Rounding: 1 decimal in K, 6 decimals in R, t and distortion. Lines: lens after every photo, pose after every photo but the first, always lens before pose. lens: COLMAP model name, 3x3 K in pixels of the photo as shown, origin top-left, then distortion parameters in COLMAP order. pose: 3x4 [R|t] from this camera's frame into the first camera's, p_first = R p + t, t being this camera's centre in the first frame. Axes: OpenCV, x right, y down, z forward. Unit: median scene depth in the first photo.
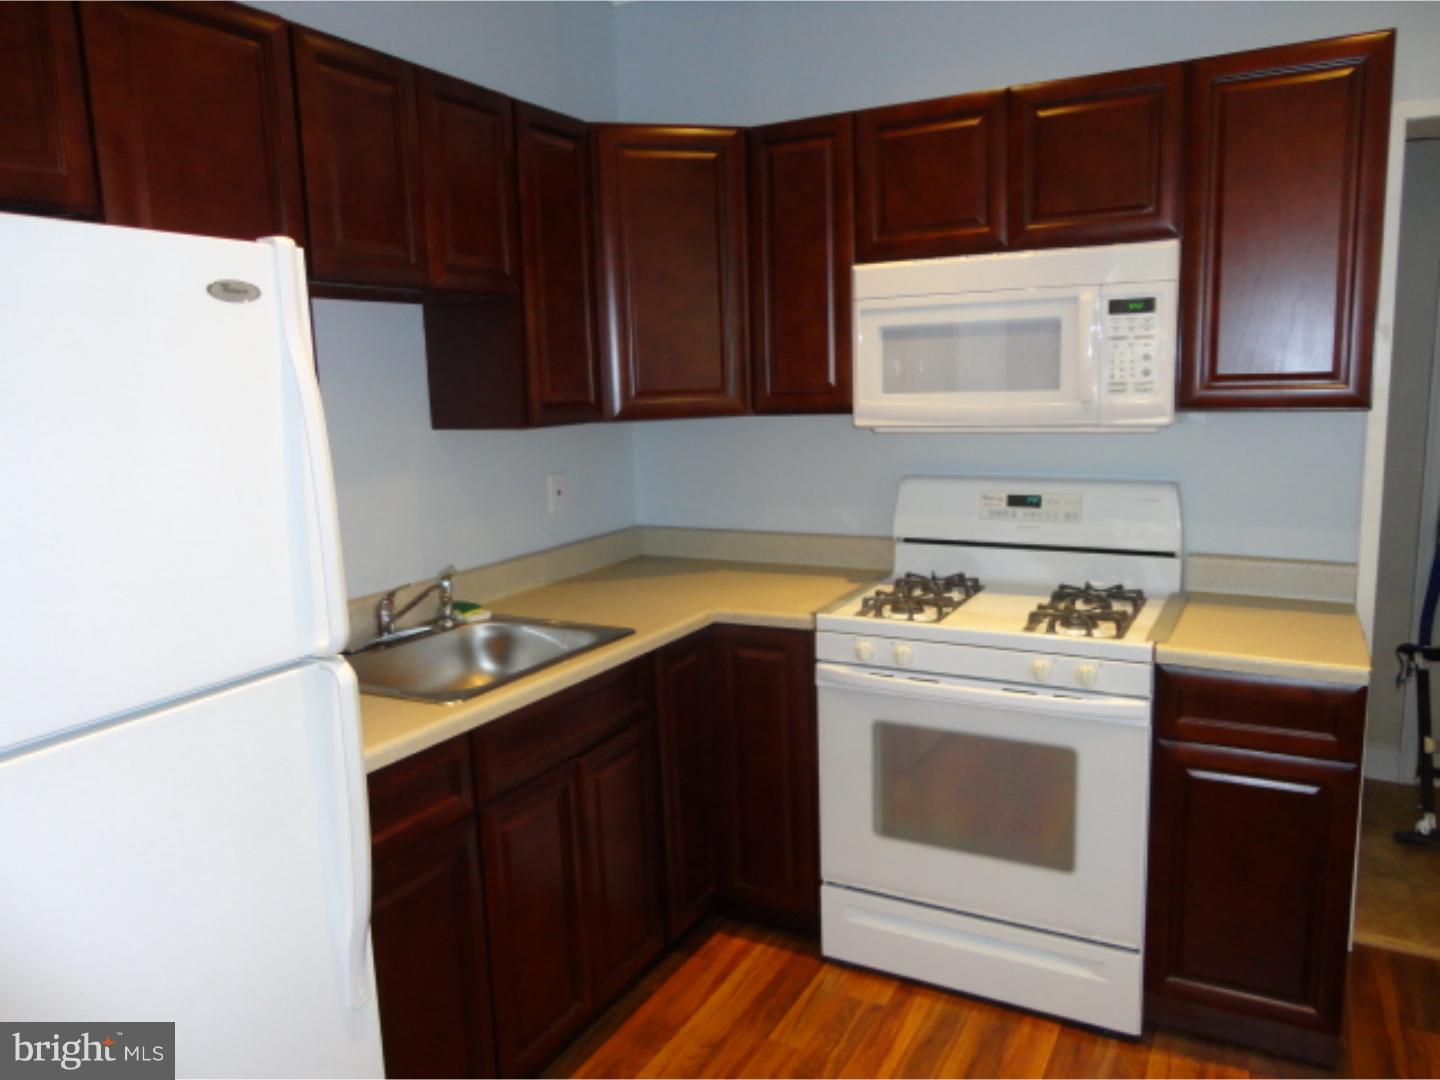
lens RADIAL K [[1053.1, 0, 715.9], [0, 1053.1, 532.3], [0, 0, 1]] dist [-0.014775, 0.009536]
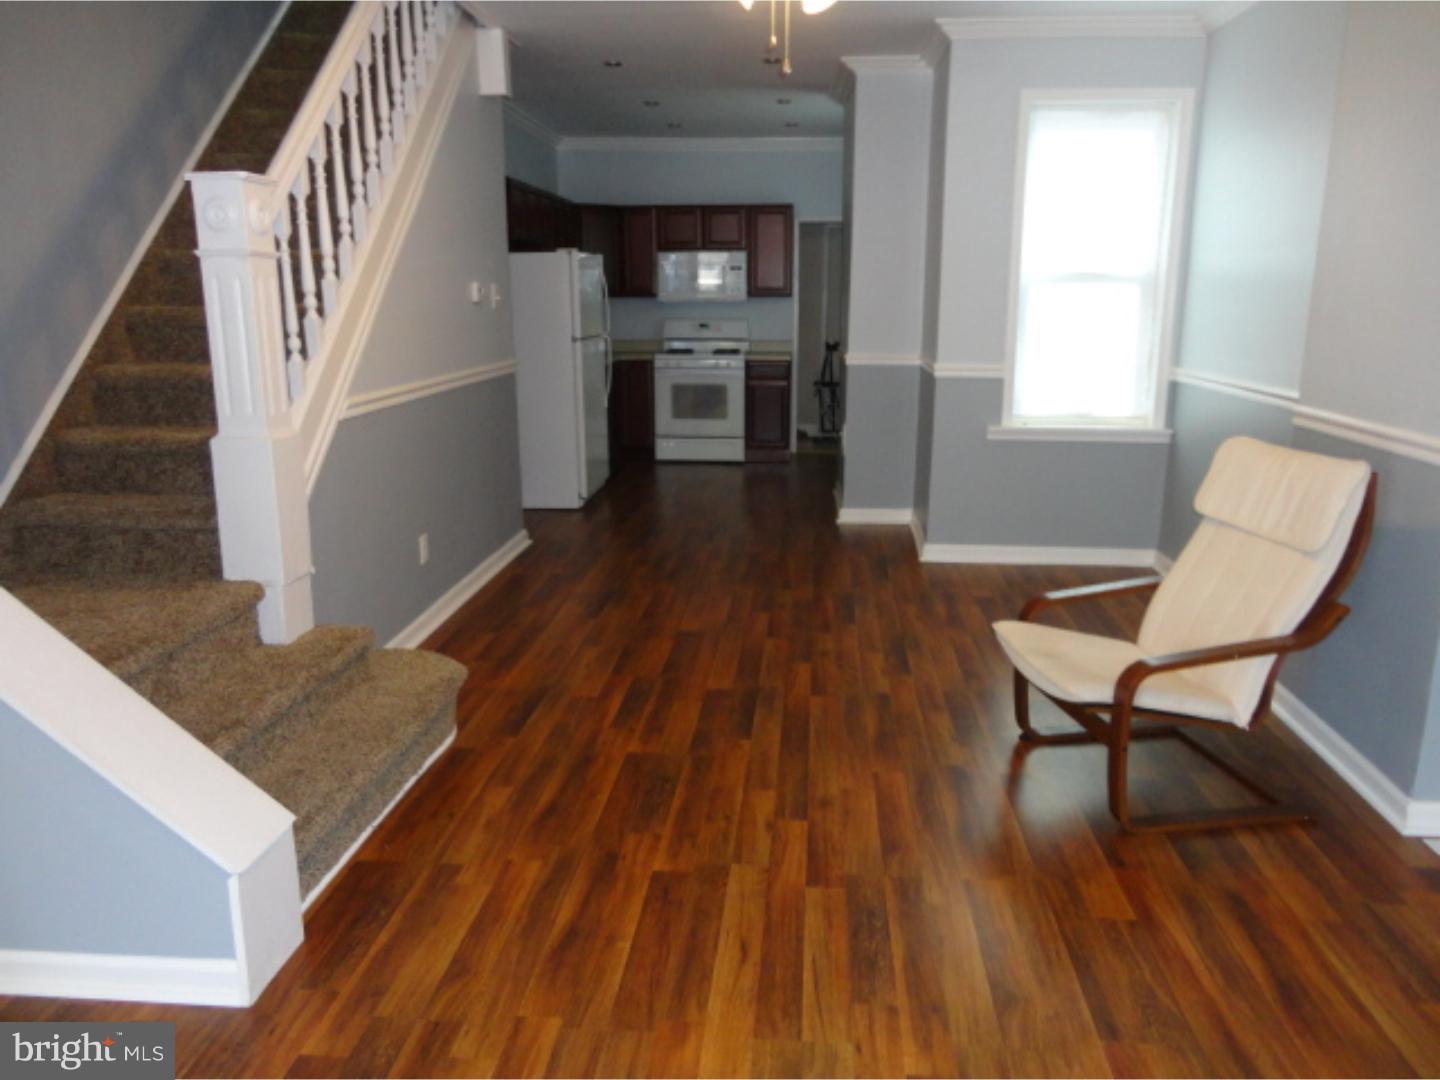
lens RADIAL K [[1053.1, 0, 715.9], [0, 1053.1, 532.3], [0, 0, 1]] dist [-0.014775, 0.009536]
pose [[0.920355, -0.059134, 0.386587, -1.091619], [0.031740, 0.996536, 0.076870, 0.402009], [-0.389793, -0.058478, 0.919044, -2.300774]]
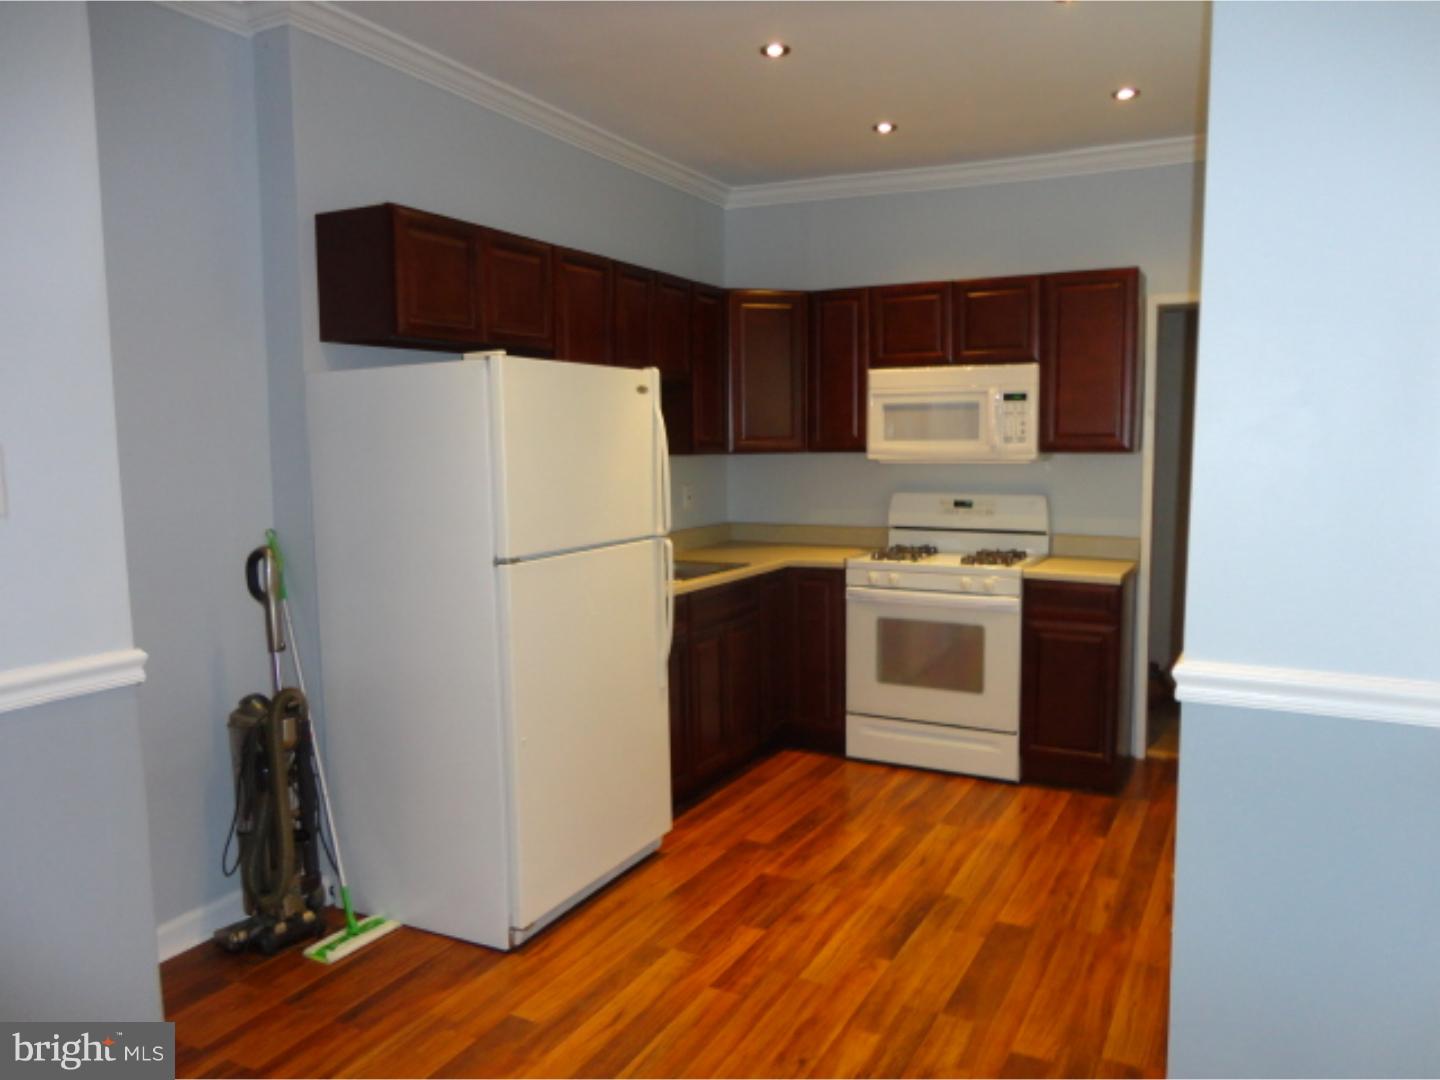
lens RADIAL K [[1053.1, 0, 715.9], [0, 1053.1, 532.3], [0, 0, 1]] dist [-0.014775, 0.009536]
pose [[0.999725, 0.021414, 0.009556, -0.149505], [-0.020827, 0.998111, -0.057792, 0.140588], [-0.010775, 0.057578, 0.998283, -0.822990]]
